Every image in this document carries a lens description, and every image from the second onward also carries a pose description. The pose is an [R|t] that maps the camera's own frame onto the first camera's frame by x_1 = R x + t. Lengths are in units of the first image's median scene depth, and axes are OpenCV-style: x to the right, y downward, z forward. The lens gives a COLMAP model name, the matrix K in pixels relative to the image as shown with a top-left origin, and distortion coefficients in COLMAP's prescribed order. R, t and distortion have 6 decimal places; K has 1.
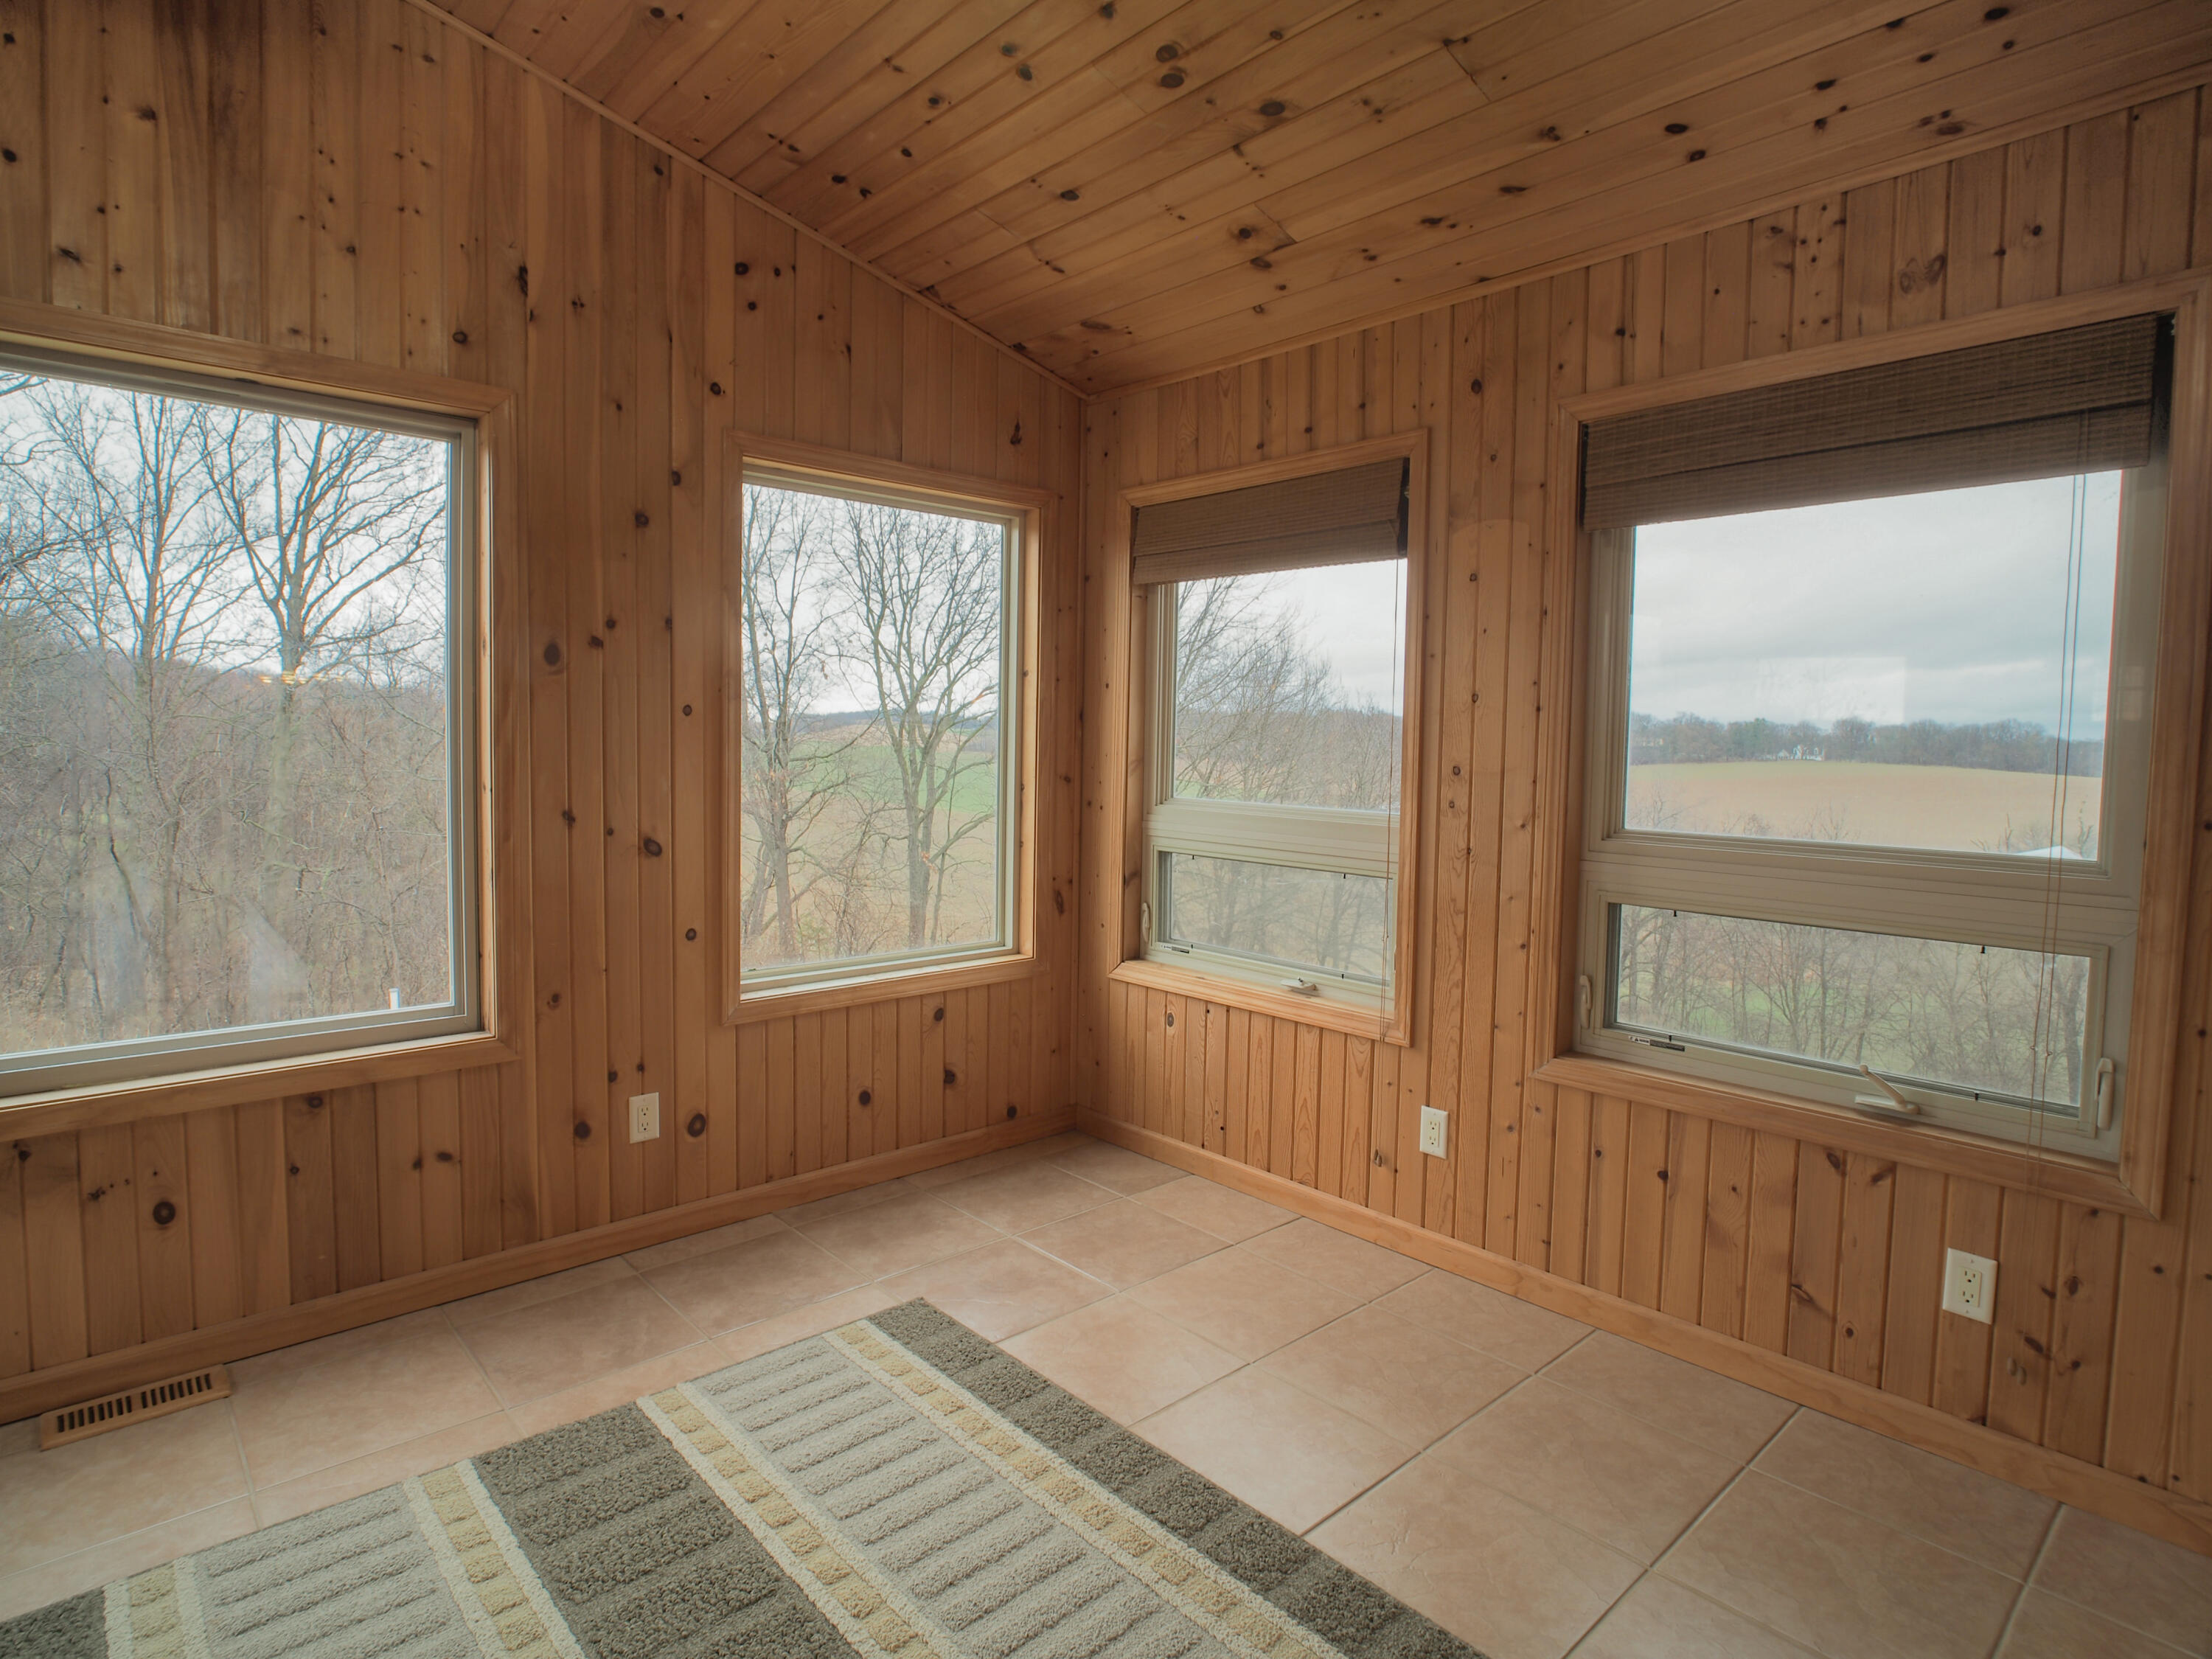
lens RADIAL K [[1180.6, 0, 1084.1], [0, 1180.6, 808.8], [0, 0, 1]] dist [-0.031101, 0.008480]
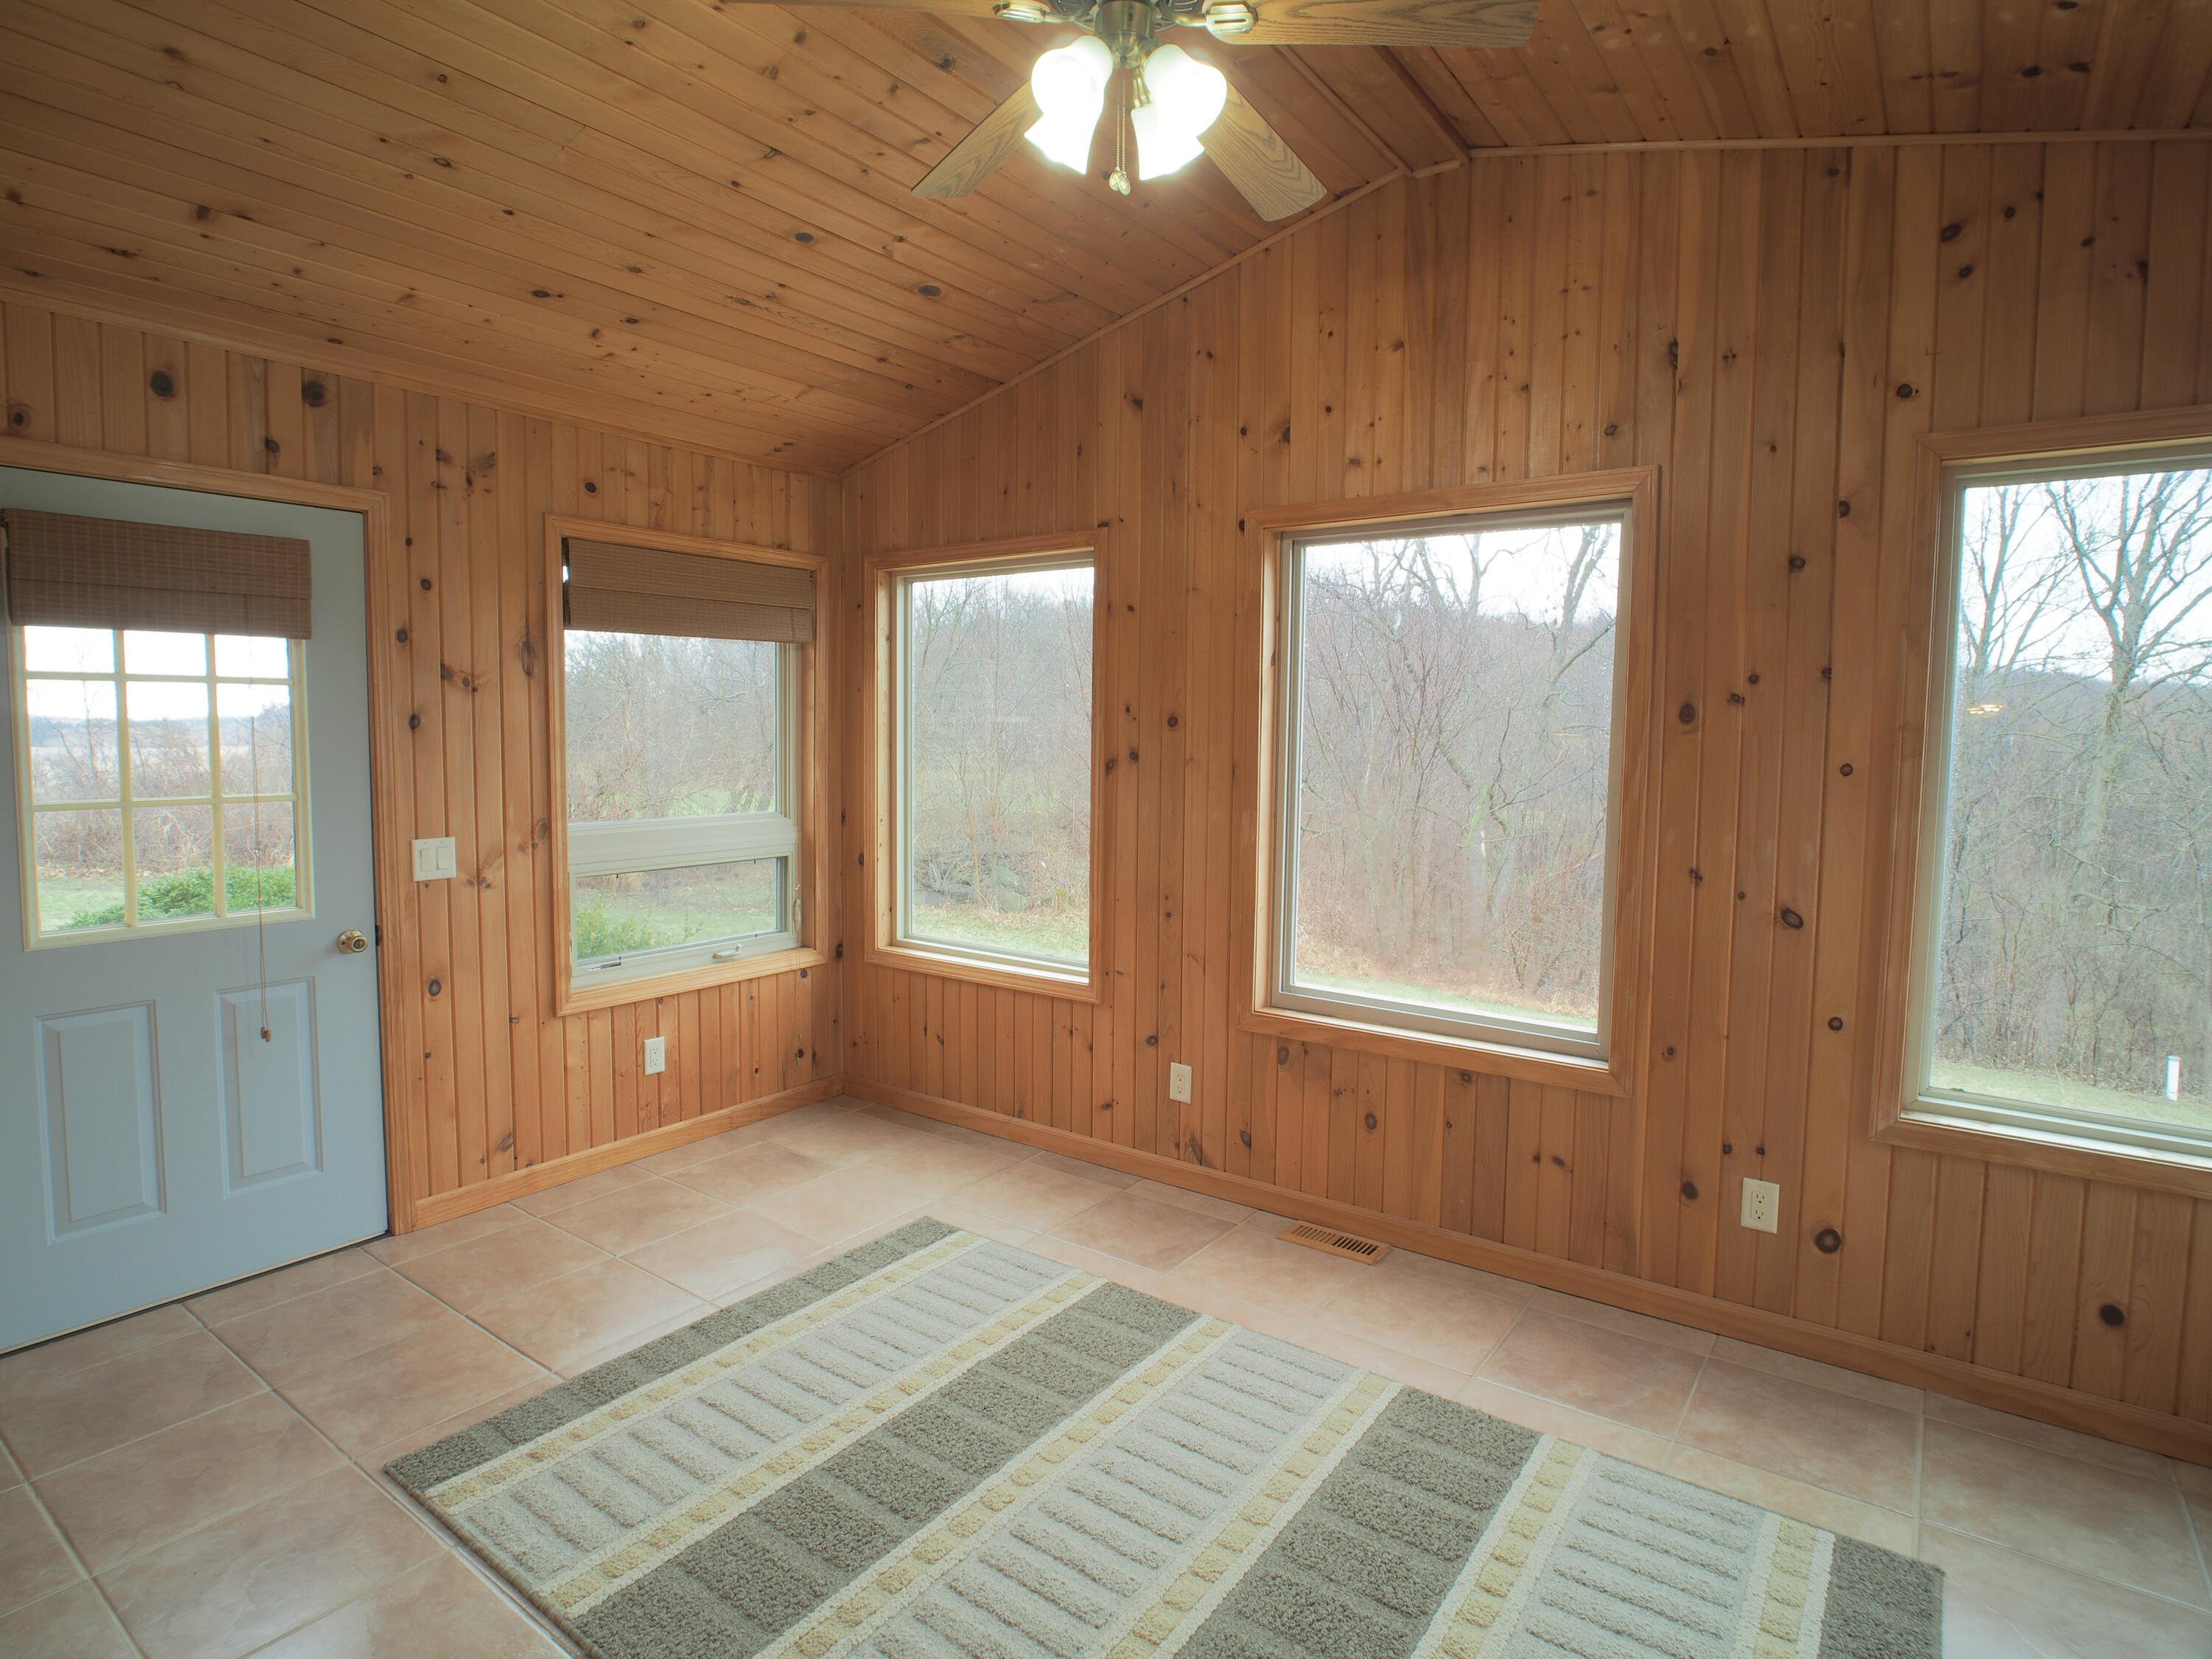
lens RADIAL K [[1180.6, 0, 1084.1], [0, 1180.6, 808.8], [0, 0, 1]] dist [-0.031101, 0.008480]
pose [[0.200553, 0.055768, -0.978094, 0.447817], [-0.067300, 0.996804, 0.043036, -0.059942], [0.977369, 0.057195, 0.203665, 0.297608]]
